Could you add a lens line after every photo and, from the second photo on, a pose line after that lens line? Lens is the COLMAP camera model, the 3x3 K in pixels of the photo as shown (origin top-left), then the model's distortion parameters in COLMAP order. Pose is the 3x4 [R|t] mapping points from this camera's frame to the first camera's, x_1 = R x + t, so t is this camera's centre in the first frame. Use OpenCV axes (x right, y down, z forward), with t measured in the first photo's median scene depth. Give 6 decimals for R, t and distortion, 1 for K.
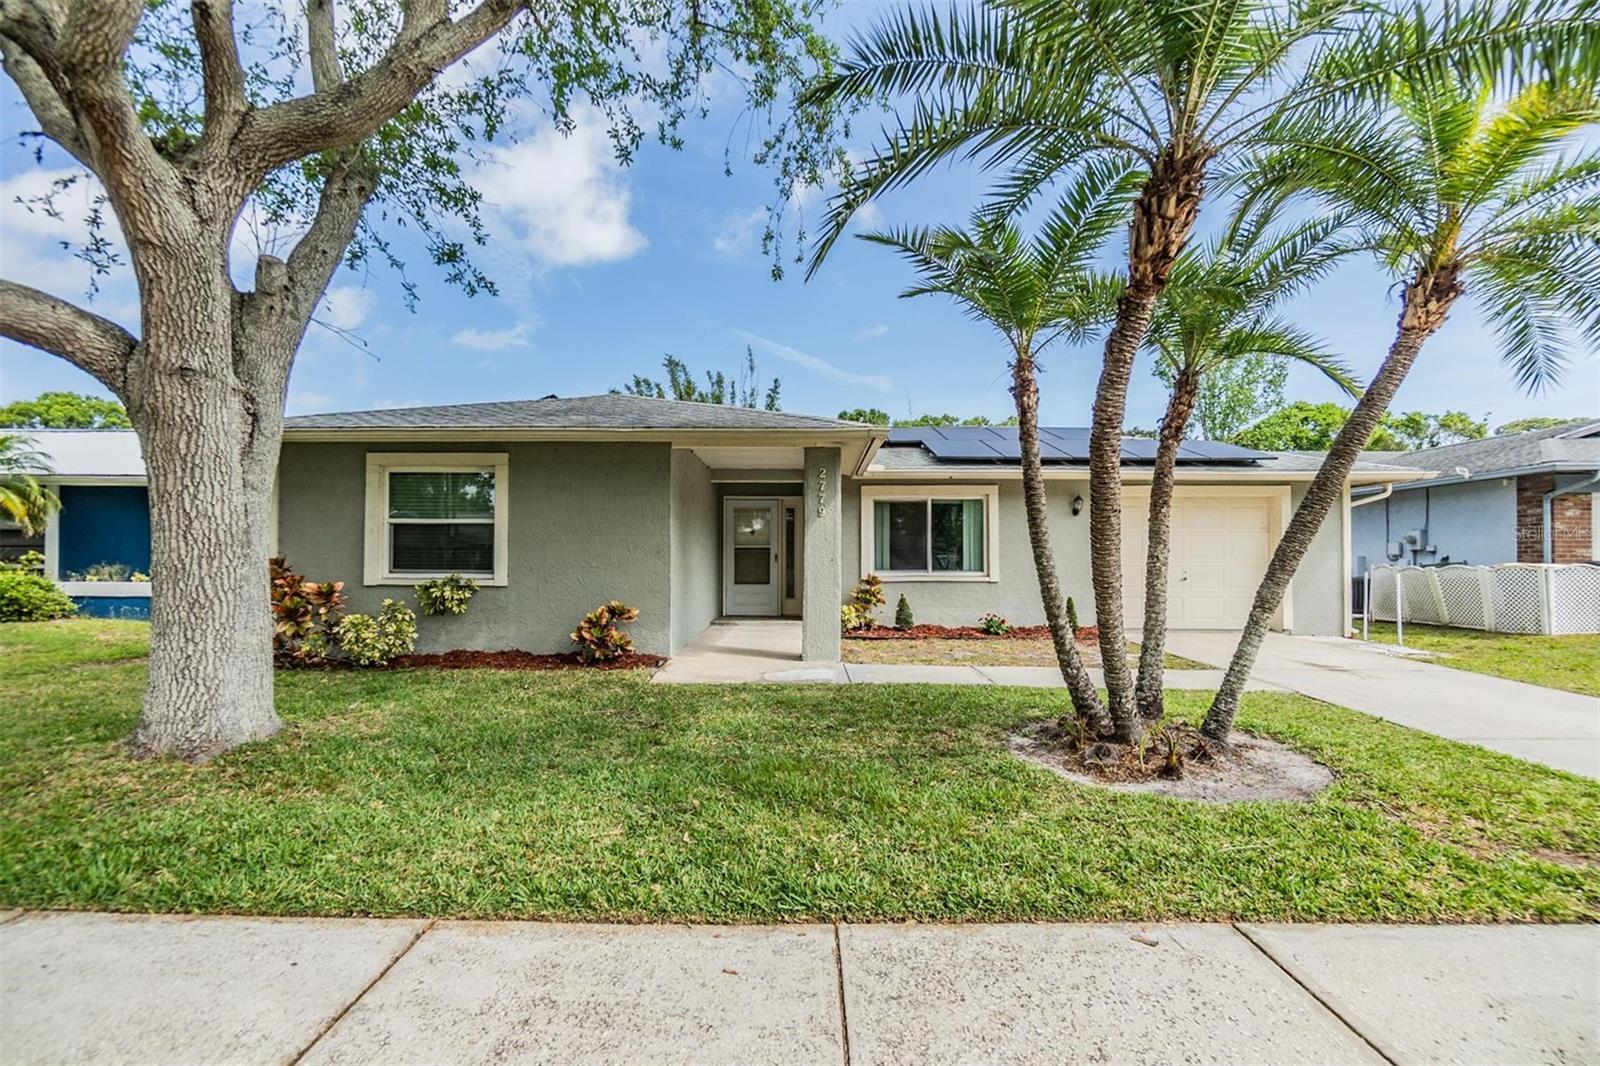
lens RADIAL K [[698.9, 0, 798.3], [0, 698.9, 547.3], [0, 0, 1]] dist [-0.003862, 0.000777]
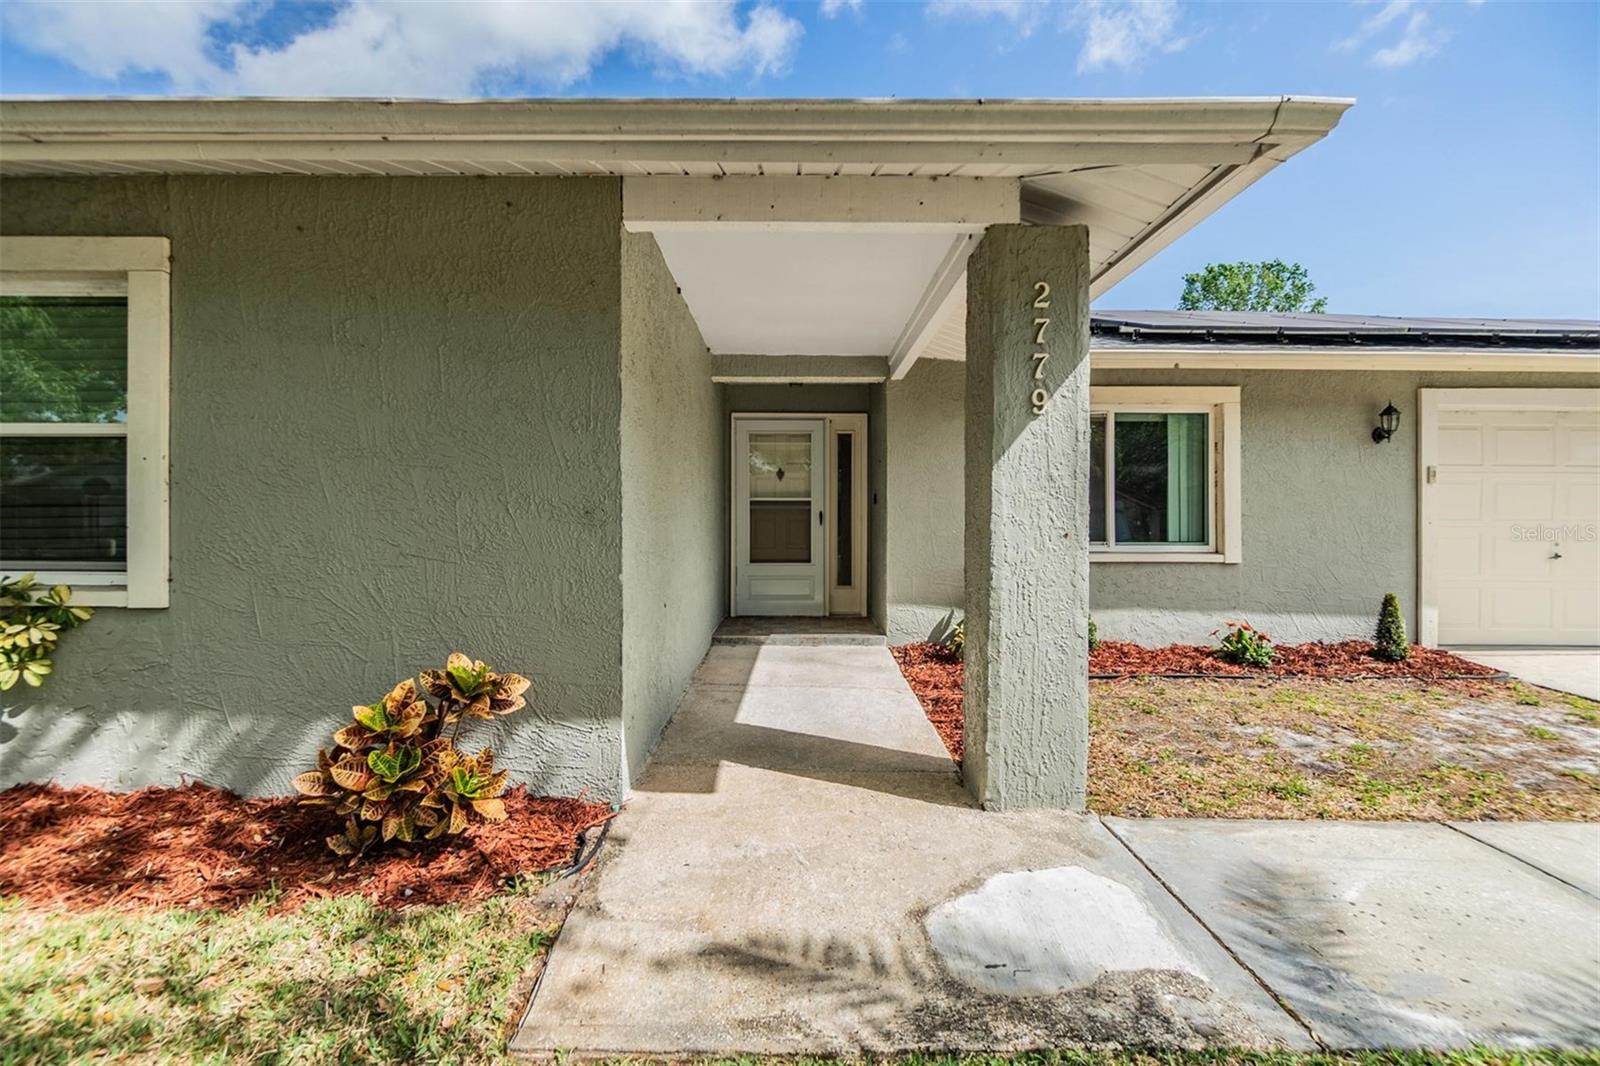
lens RADIAL K [[698.9, 0, 794.5], [0, 698.9, 521.7], [0, 0, 1]] dist [-0.003862, 0.000777]
pose [[0.999818, -0.001860, 0.019008, -0.098469], [0.001331, 0.999612, 0.027809, 0.001892], [-0.019053, -0.027778, 0.999433, 0.621967]]
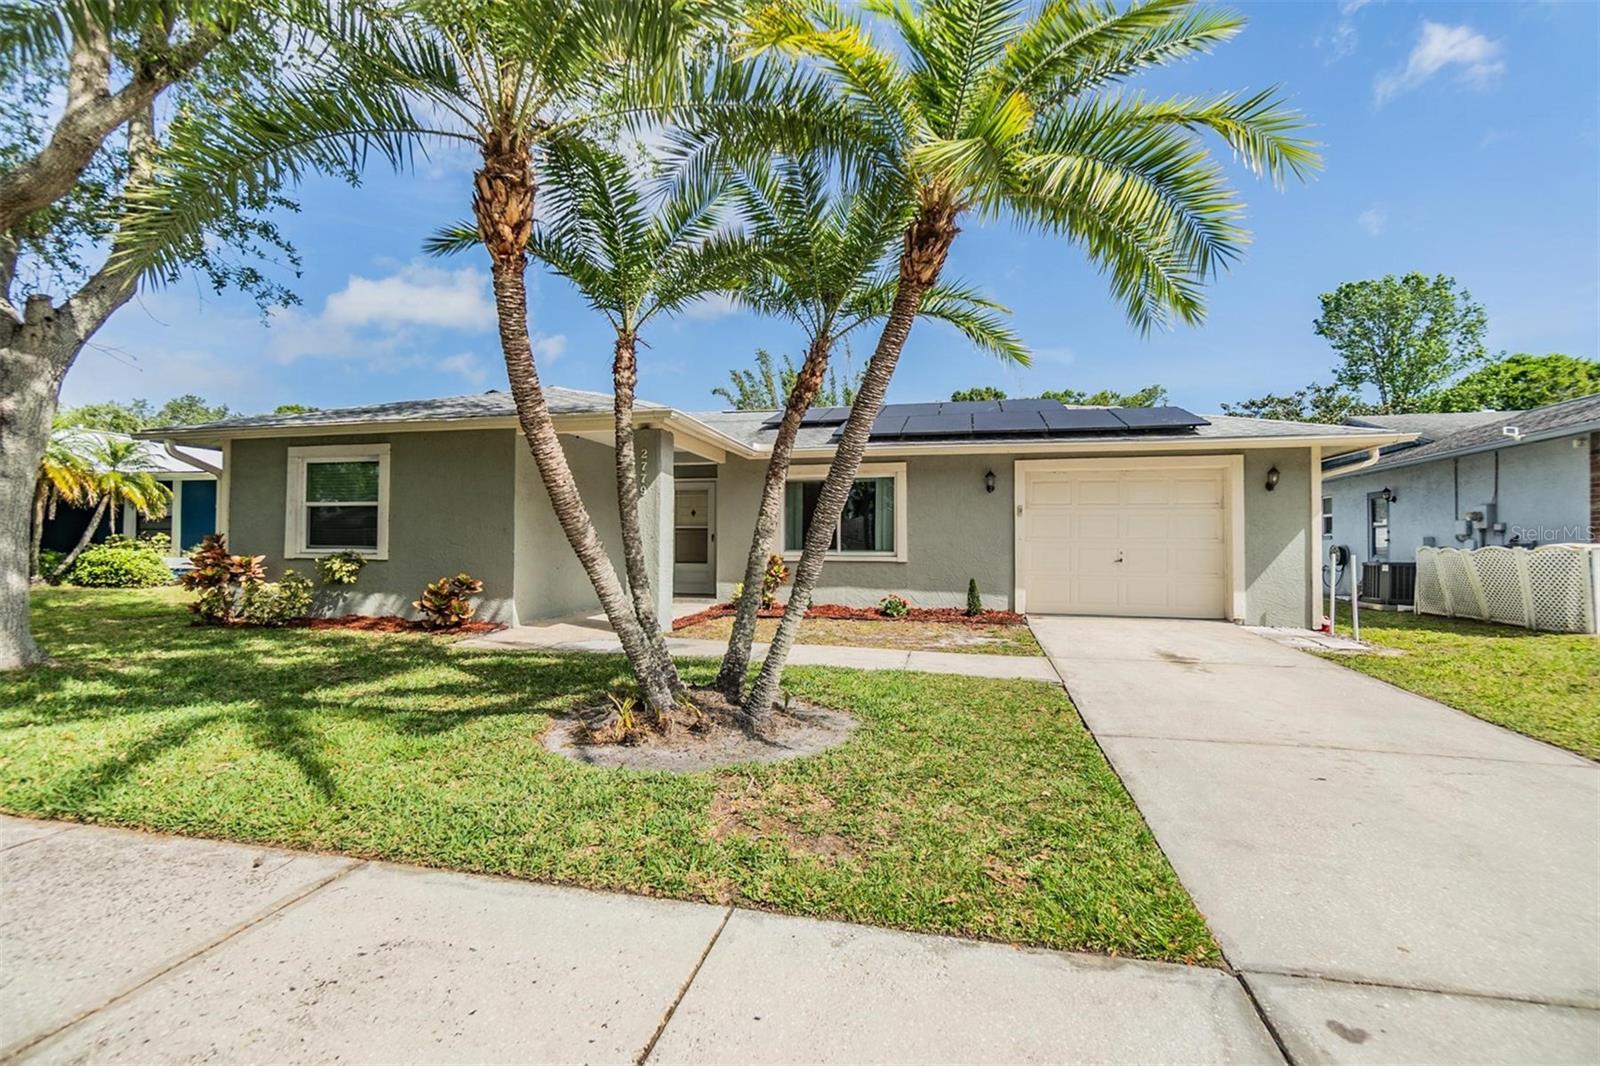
lens RADIAL K [[698.9, 0, 796.2], [0, 698.9, 529.1], [0, 0, 1]] dist [-0.003862, 0.000777]
pose [[0.976515, -0.003135, -0.215425, 0.470520], [0.002058, 0.999984, -0.005223, 0.011731], [0.215438, 0.004657, 0.976506, 0.028528]]
